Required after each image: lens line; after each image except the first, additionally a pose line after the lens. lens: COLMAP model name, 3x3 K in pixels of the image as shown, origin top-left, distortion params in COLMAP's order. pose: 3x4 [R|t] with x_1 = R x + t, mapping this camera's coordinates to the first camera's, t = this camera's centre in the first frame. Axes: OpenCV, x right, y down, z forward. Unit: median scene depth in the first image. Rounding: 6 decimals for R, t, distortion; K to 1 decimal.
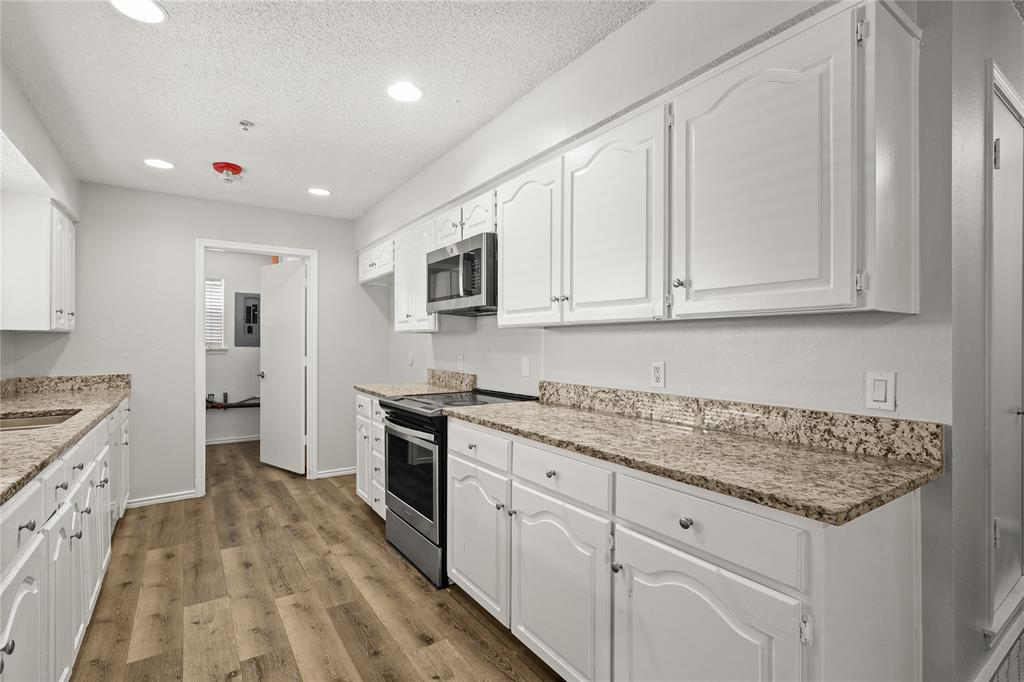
lens RADIAL K [[476.5, 0, 511.9], [0, 476.5, 344.3], [0, 0, 1]] dist [0.002730, 0.000060]
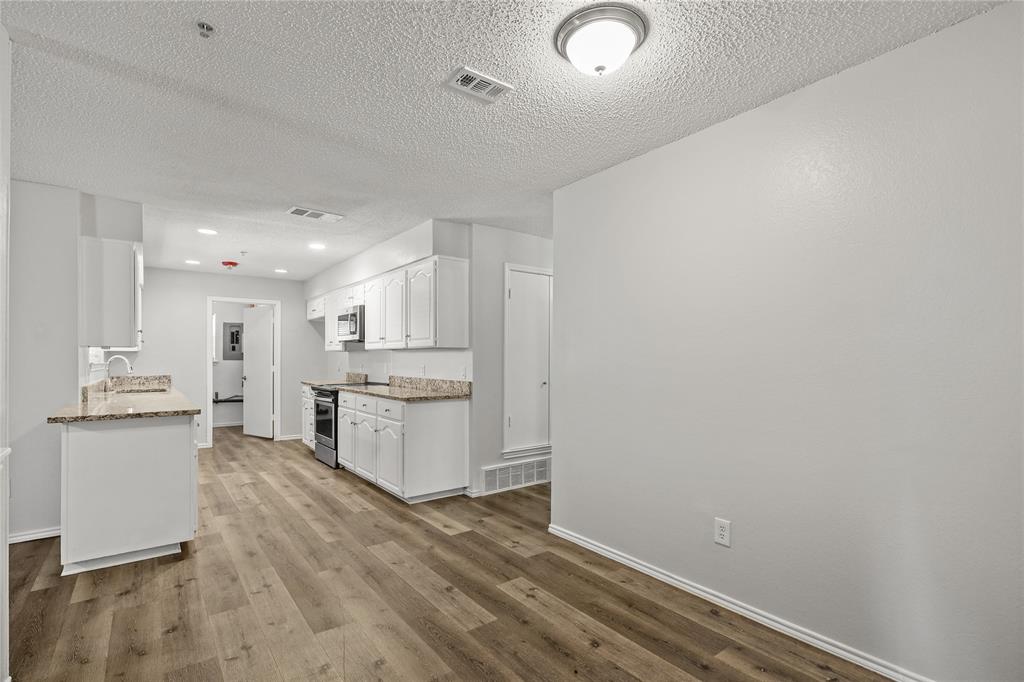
lens RADIAL K [[478.2, 0, 512.1], [0, 478.2, 357.5], [0, 0, 1]] dist [-0.001157, -0.000177]
pose [[0.998686, -0.001384, 0.051228, 0.417697], [0.001521, 0.999995, -0.002638, 0.004317], [-0.051224, 0.002712, 0.998683, -0.940274]]
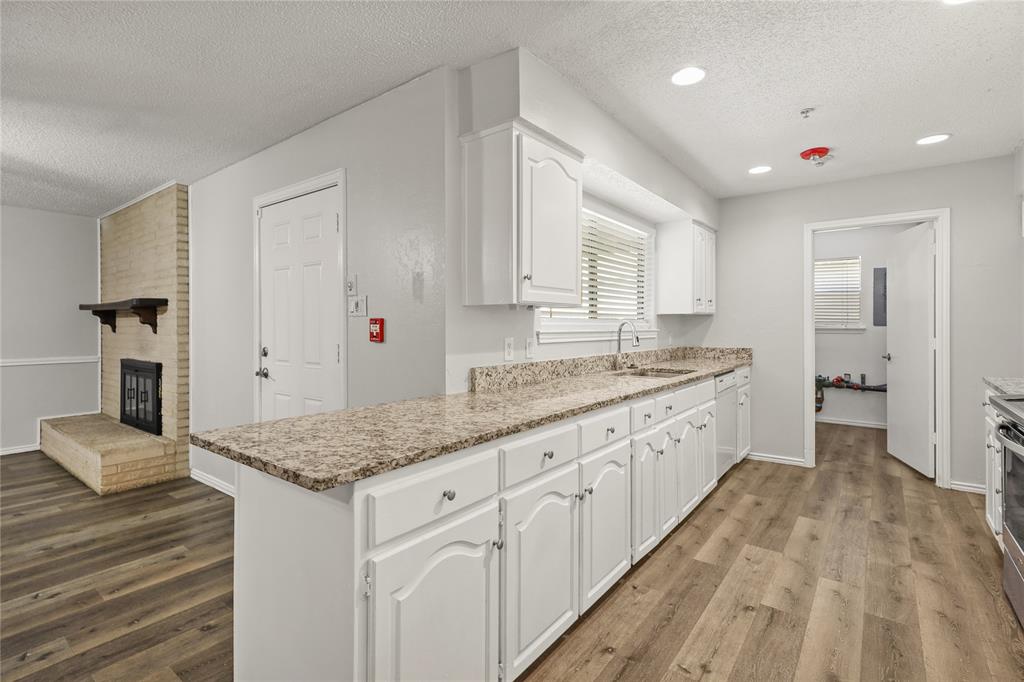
lens RADIAL K [[481.7, 0, 510.9], [0, 481.7, 323.4], [0, 0, 1]] dist [0.001354, 0.000308]
pose [[0.310121, -0.002478, -0.950694, 0.195275], [0.001264, 0.999997, -0.002194, 0.001833], [0.950696, -0.000521, 0.310123, 0.049249]]
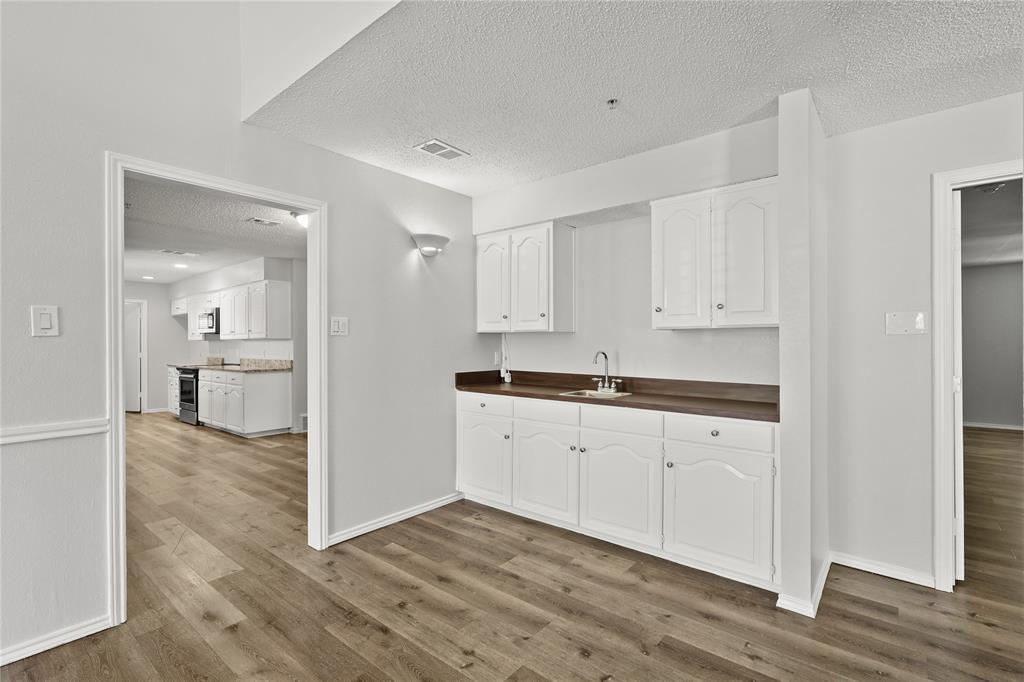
lens RADIAL K [[476.5, 0, 511.9], [0, 476.5, 344.3], [0, 0, 1]] dist [0.002730, 0.000060]
pose [[0.962973, -0.007056, 0.269505, 0.739808], [0.007899, 0.999967, -0.002046, 0.010650], [-0.269481, 0.004099, 0.962997, -1.887944]]
